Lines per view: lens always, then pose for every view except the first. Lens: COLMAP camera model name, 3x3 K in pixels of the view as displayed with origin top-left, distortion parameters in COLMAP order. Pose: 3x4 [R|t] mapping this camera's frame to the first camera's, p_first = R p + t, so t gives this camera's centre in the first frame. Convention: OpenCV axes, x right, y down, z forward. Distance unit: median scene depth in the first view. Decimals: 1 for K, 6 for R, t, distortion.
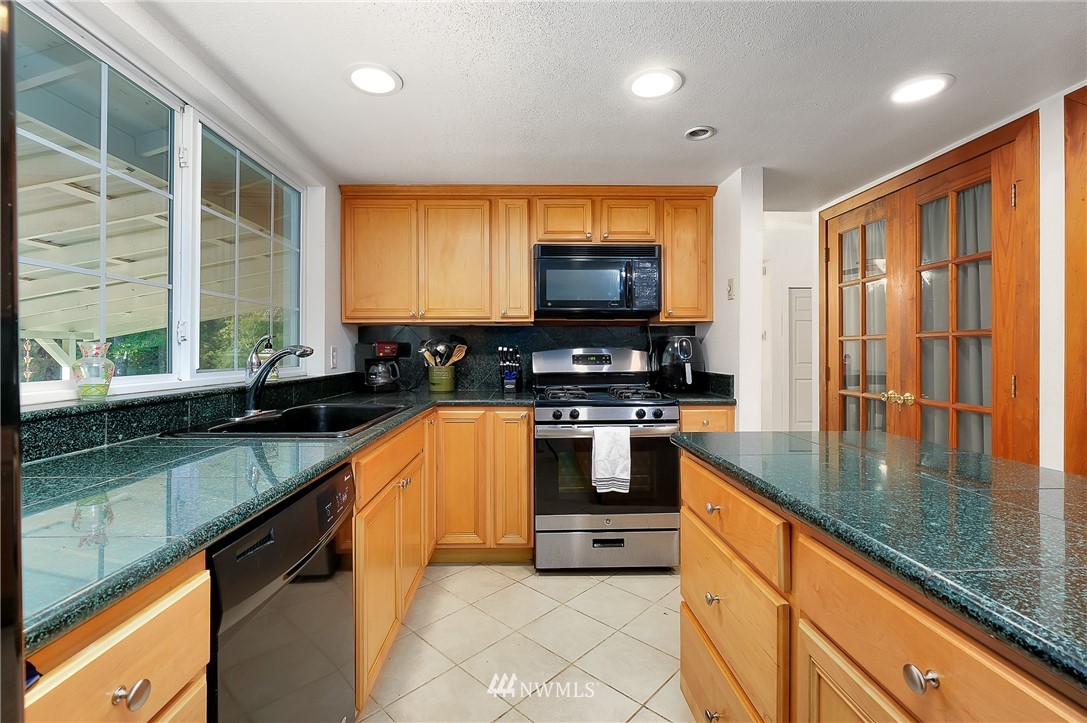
lens RADIAL K [[475.9, 0, 543.9], [0, 475.9, 352.2], [0, 0, 1]] dist [-0.002934, 0.000935]
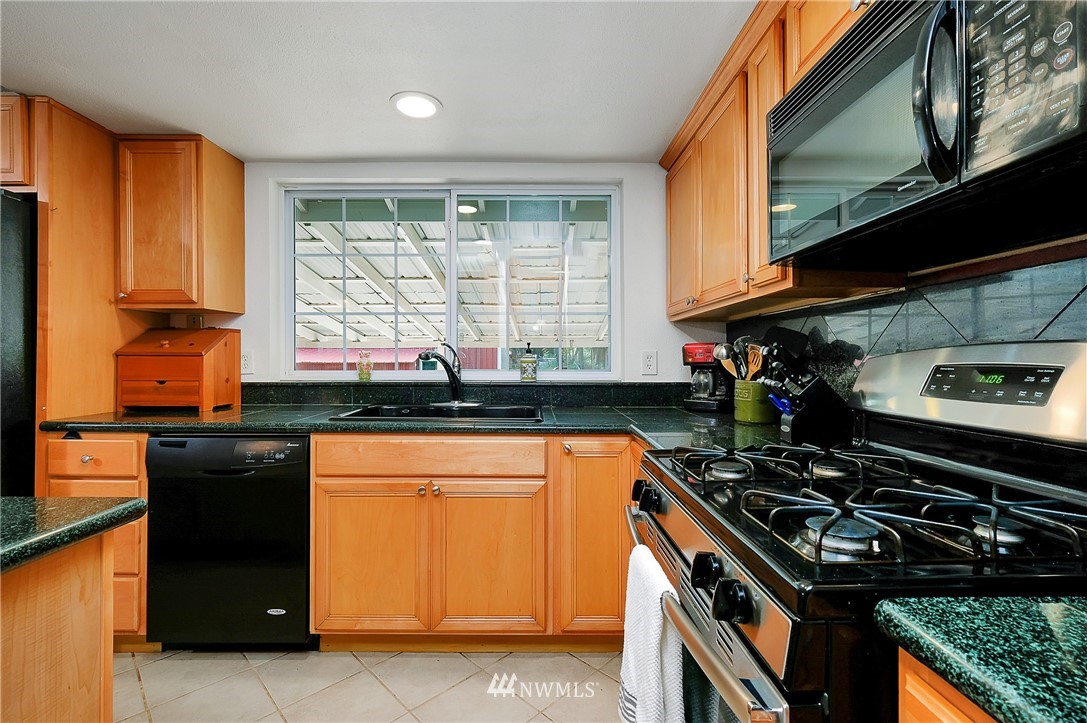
lens RADIAL K [[475.9, 0, 536.1], [0, 475.9, 355.1], [0, 0, 1]] dist [-0.002934, 0.000935]
pose [[-0.026875, -0.003397, -0.999633, 0.425729], [-0.000560, 0.999994, -0.003383, -0.000755], [0.999639, 0.000469, -0.026877, 0.774991]]
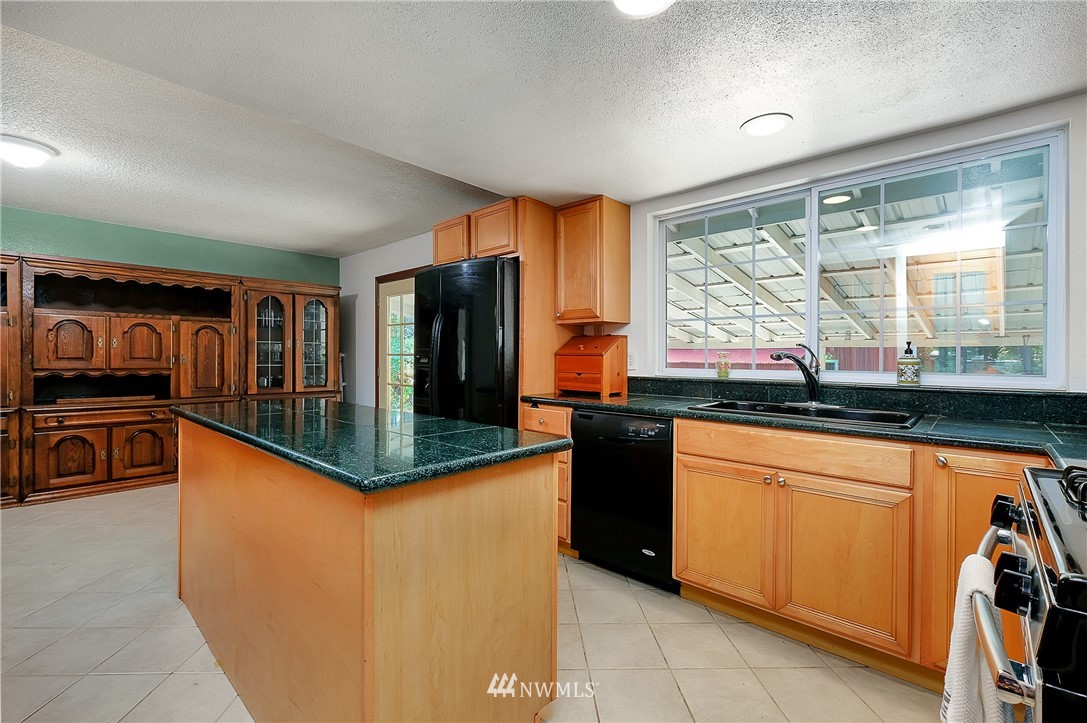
lens RADIAL K [[475.9, 0, 538.4], [0, 475.9, 358.3], [0, 0, 1]] dist [-0.002934, 0.000935]
pose [[-0.702626, -0.000574, -0.711559, 0.519404], [-0.004776, 0.999981, 0.003909, 0.000602], [0.711543, 0.006145, -0.702615, 0.851678]]
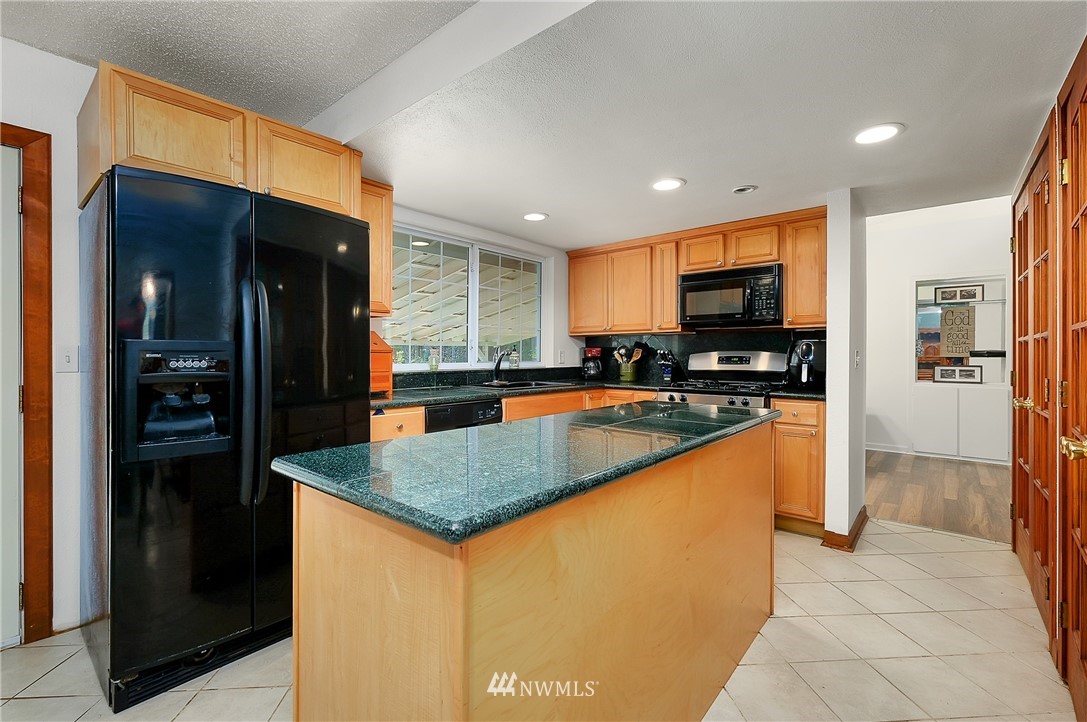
lens RADIAL K [[475.9, 0, 541.0], [0, 475.9, 357.4], [0, 0, 1]] dist [-0.002934, 0.000935]
pose [[0.744084, 0.006797, -0.668051, 0.588386], [-0.001982, 0.999966, 0.007967, -0.000489], [0.668083, -0.004604, 0.744073, -0.273919]]
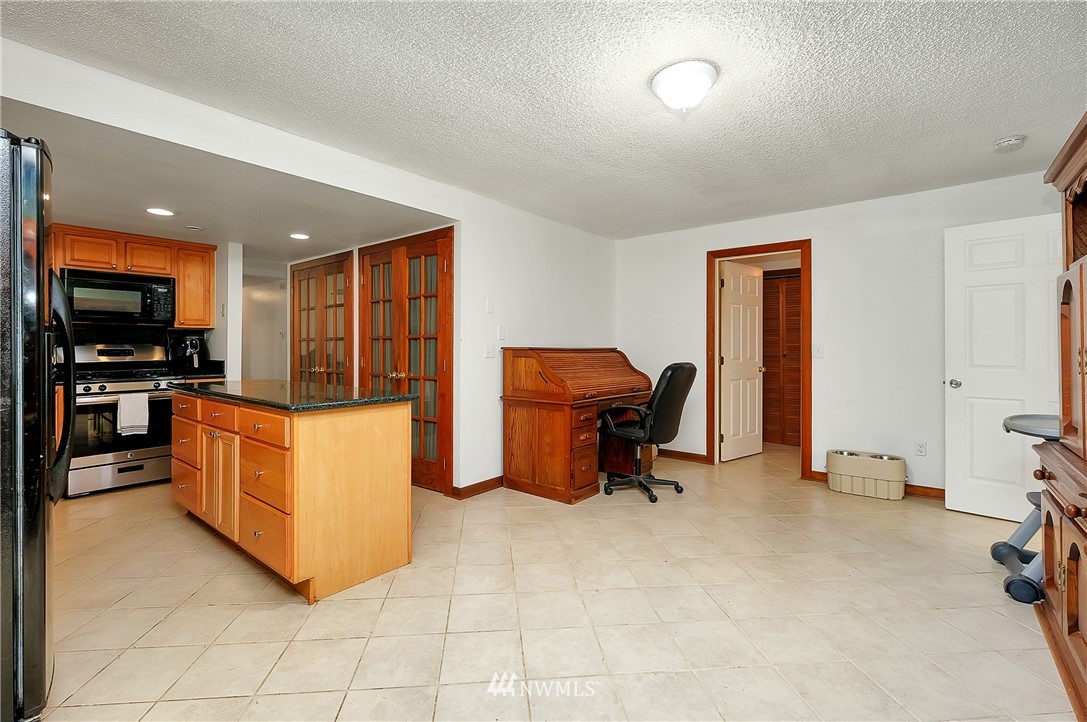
lens RADIAL K [[475.9, 0, 532.1], [0, 475.9, 347.6], [0, 0, 1]] dist [-0.002934, 0.000935]
pose [[0.666068, 0.003822, 0.745881, -0.132411], [-0.001076, 0.999991, -0.004163, 0.005532], [-0.745890, 0.001971, 0.666066, -0.890391]]
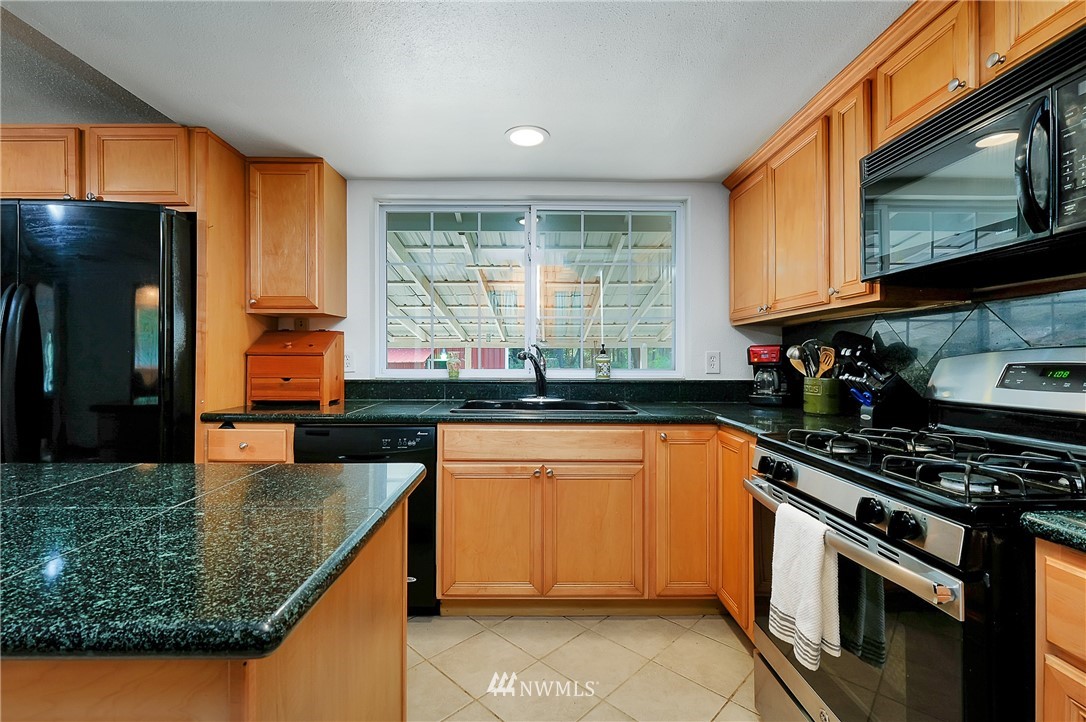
lens RADIAL K [[475.5, 0, 542.8], [0, 475.5, 355.7], [0, 0, 1]] dist [-0.002934, 0.000935]
pose [[-0.015968, -0.002833, -0.999868, 0.520552], [-0.002344, 0.999993, -0.002796, -0.000167], [0.999870, 0.002299, -0.015975, 0.631015]]
